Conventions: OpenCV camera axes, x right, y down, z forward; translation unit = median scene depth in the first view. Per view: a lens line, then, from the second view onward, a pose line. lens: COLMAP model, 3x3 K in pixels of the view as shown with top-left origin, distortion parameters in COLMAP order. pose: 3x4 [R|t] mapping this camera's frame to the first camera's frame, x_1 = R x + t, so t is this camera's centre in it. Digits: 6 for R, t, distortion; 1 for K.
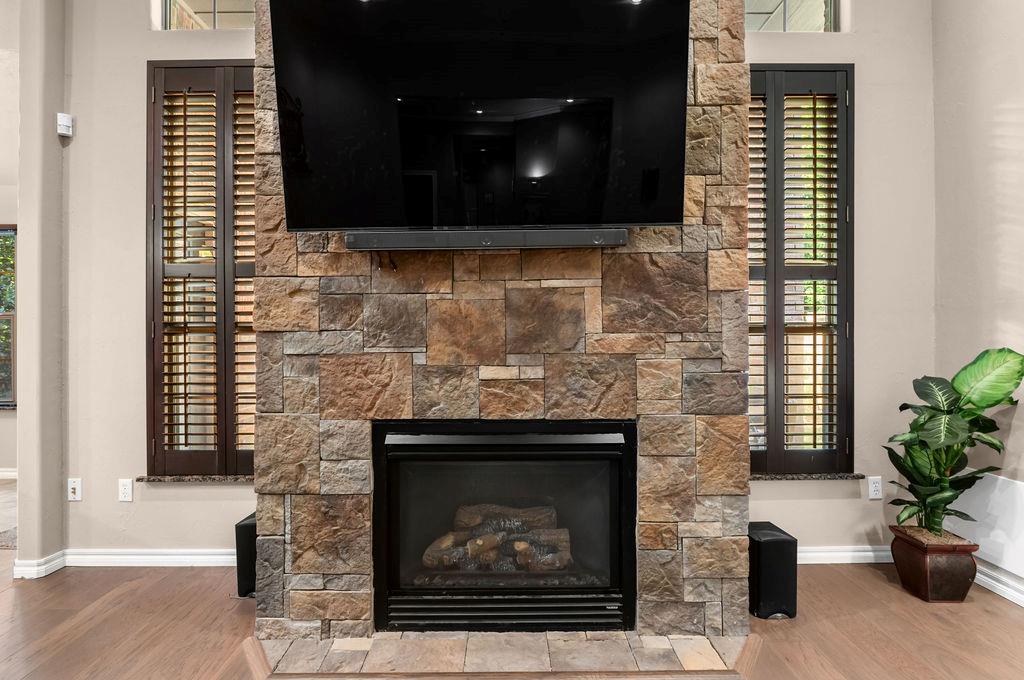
lens RADIAL K [[499.8, 0, 512.6], [0, 499.8, 340.3], [0, 0, 1]] dist [-0.000333, -0.001075]
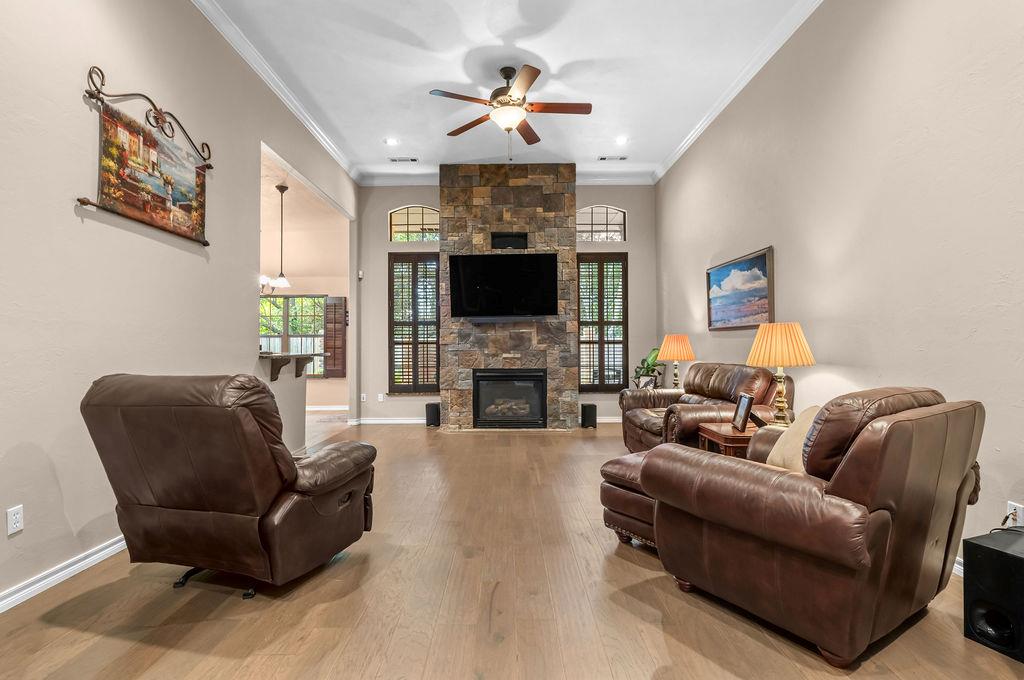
lens RADIAL K [[499.8, 0, 515.4], [0, 499.8, 344.7], [0, 0, 1]] dist [-0.000333, -0.001075]
pose [[0.999996, -0.002901, 0.000231, 0.024406], [0.002904, 0.999932, -0.011314, 0.027851], [-0.000198, 0.011314, 0.999936, -2.580215]]
